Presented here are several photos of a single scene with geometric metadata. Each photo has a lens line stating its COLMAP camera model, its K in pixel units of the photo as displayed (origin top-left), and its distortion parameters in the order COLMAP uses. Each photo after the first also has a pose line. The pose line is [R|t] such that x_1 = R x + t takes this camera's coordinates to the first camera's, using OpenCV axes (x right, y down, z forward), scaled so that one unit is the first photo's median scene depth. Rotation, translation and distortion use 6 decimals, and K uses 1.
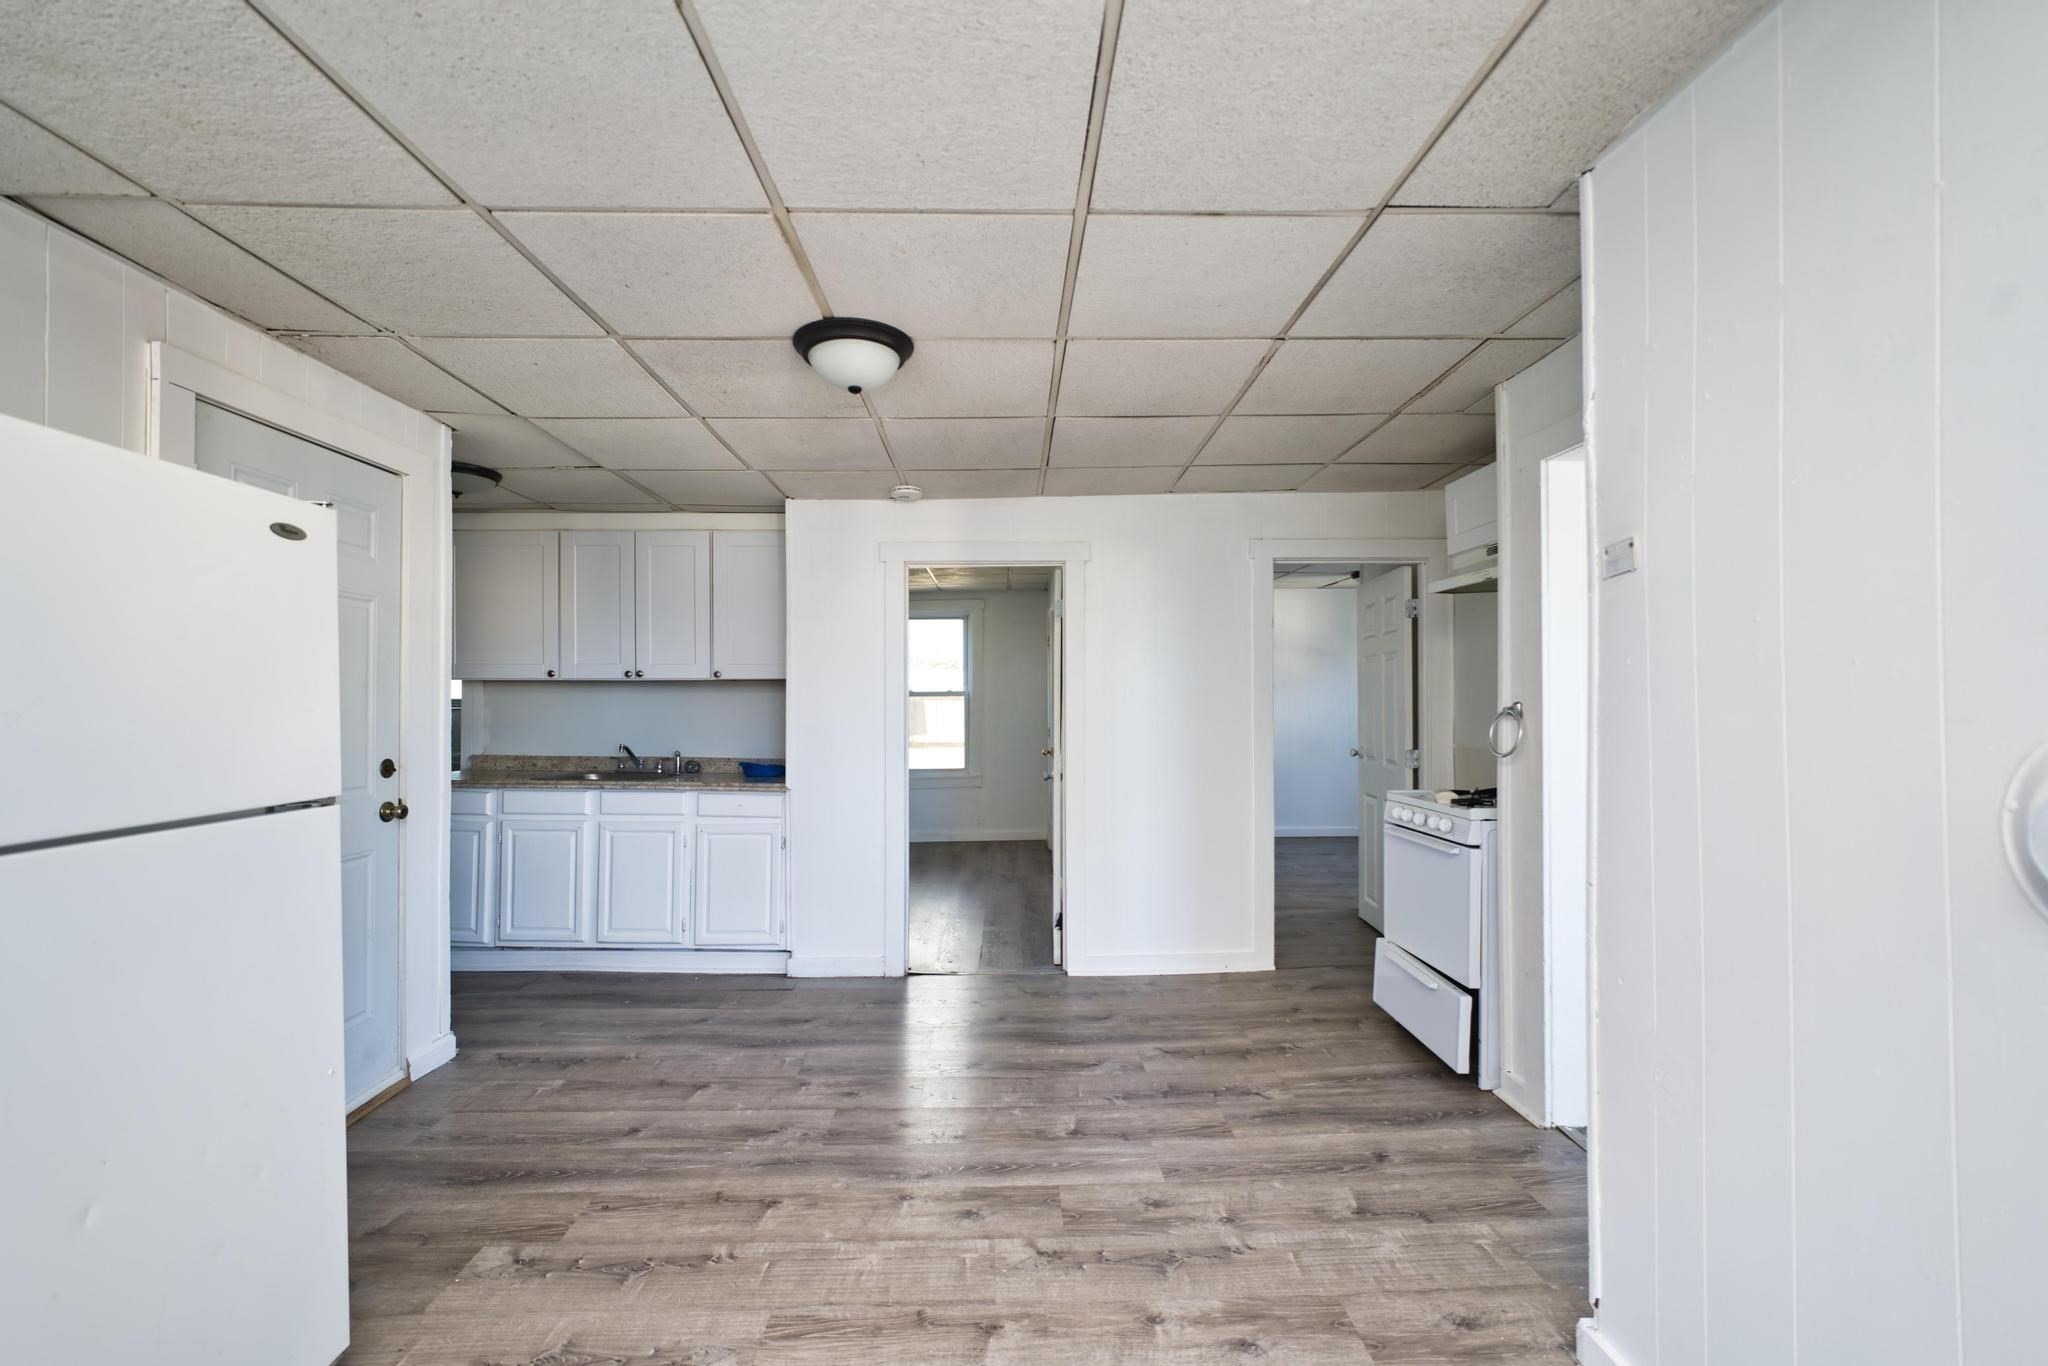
lens RADIAL K [[820.9, 0, 1059.5], [0, 820.9, 690.9], [0, 0, 1]] dist [0.000958, 0.004317]
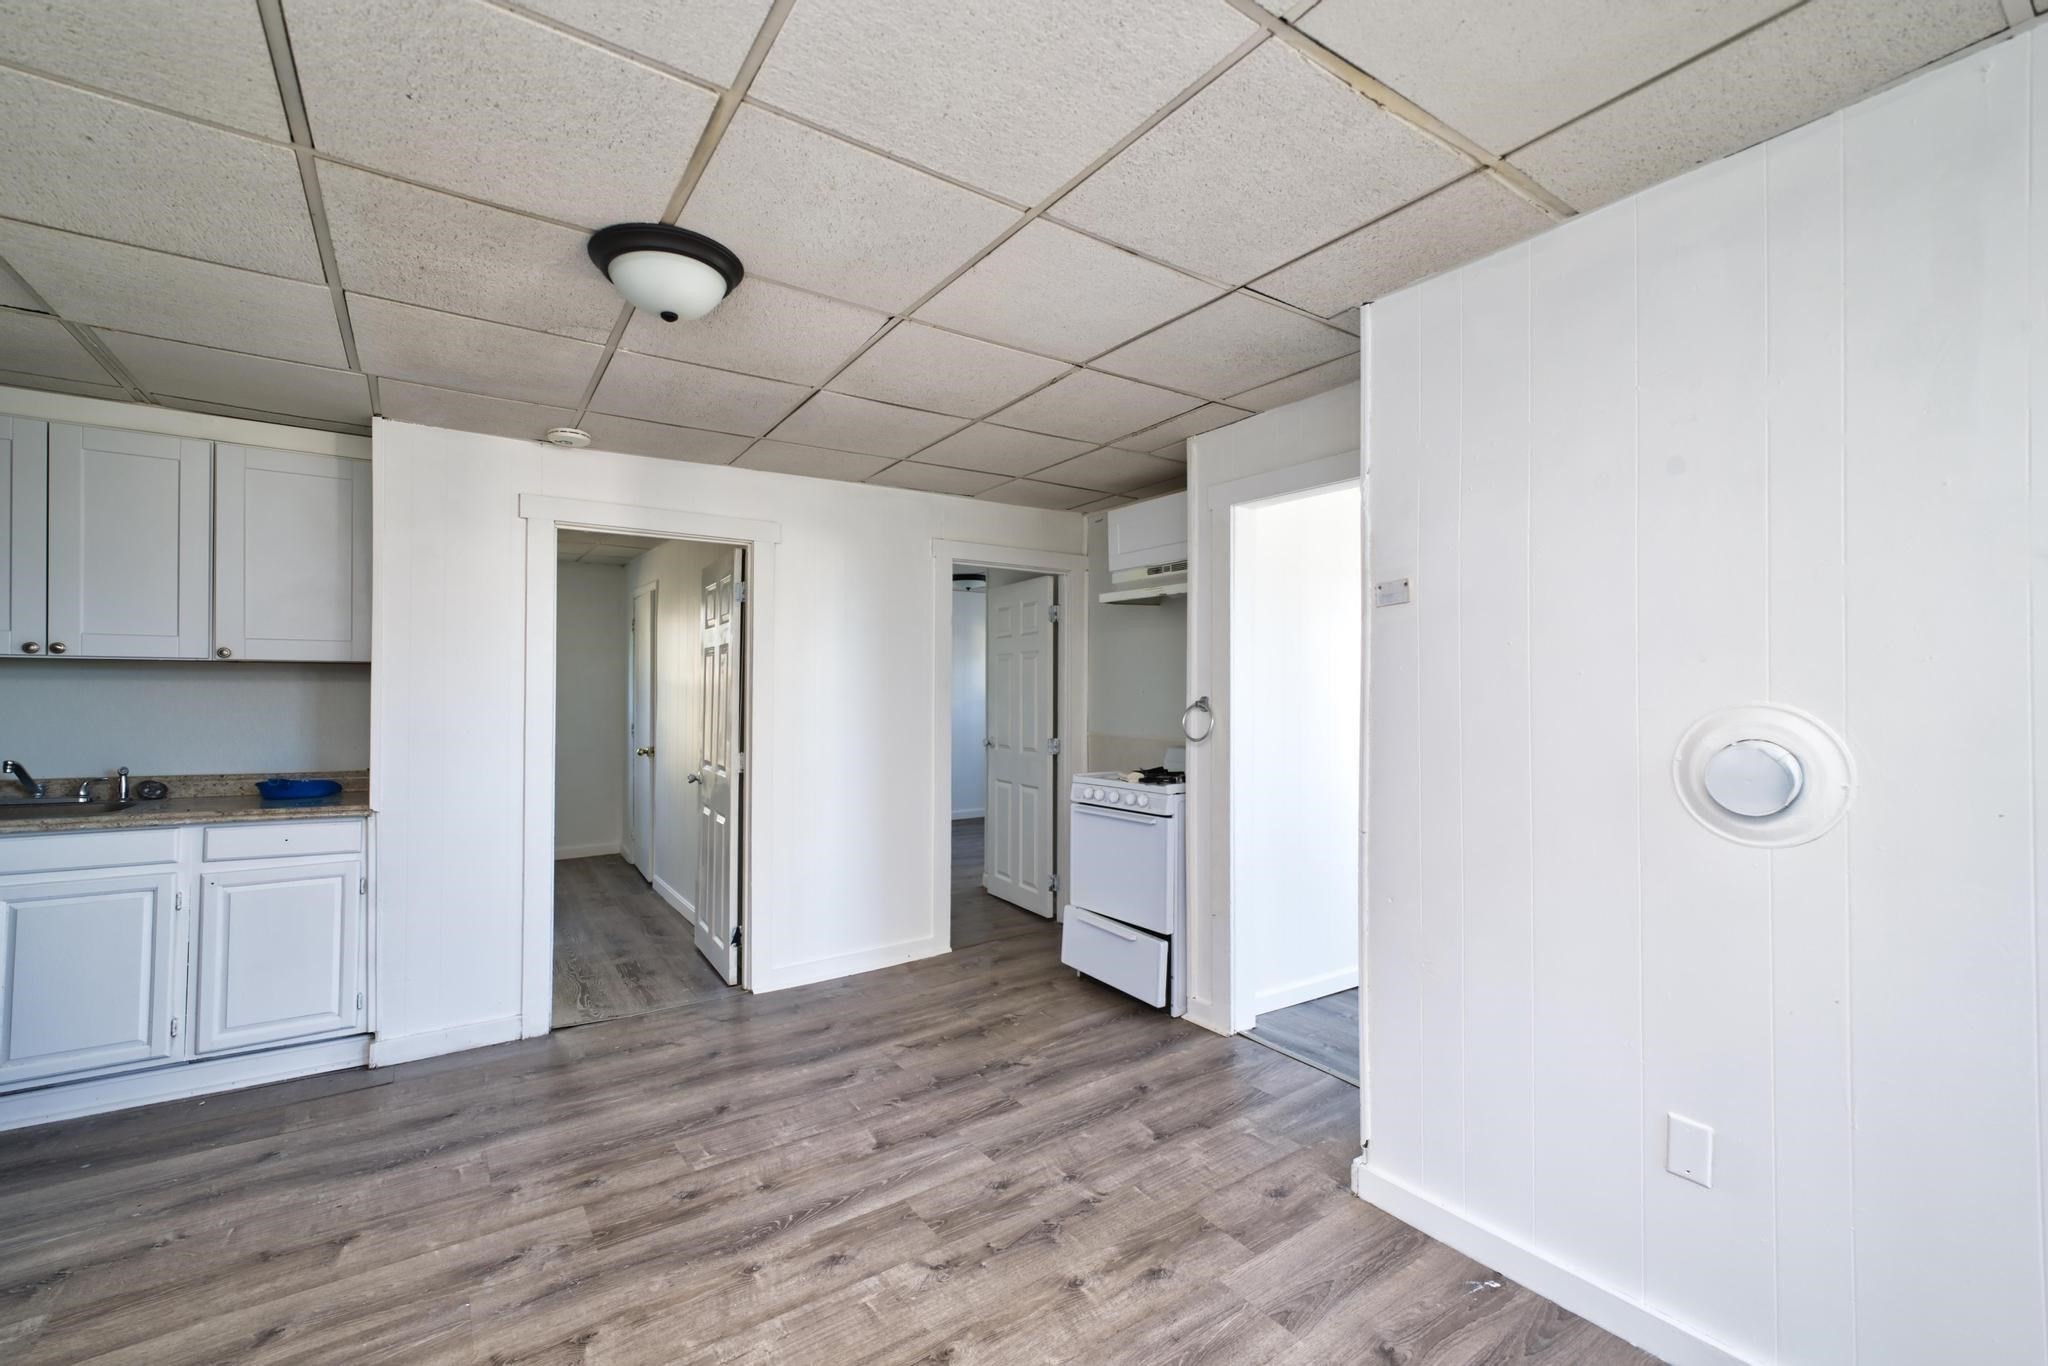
lens RADIAL K [[820.9, 0, 1032.8], [0, 820.9, 683.4], [0, 0, 1]] dist [0.000958, 0.004317]
pose [[0.848024, 0.011387, 0.529835, -0.307187], [-0.010969, 0.999932, -0.003933, 0.001048], [-0.529844, -0.002476, 0.848091, 0.086125]]
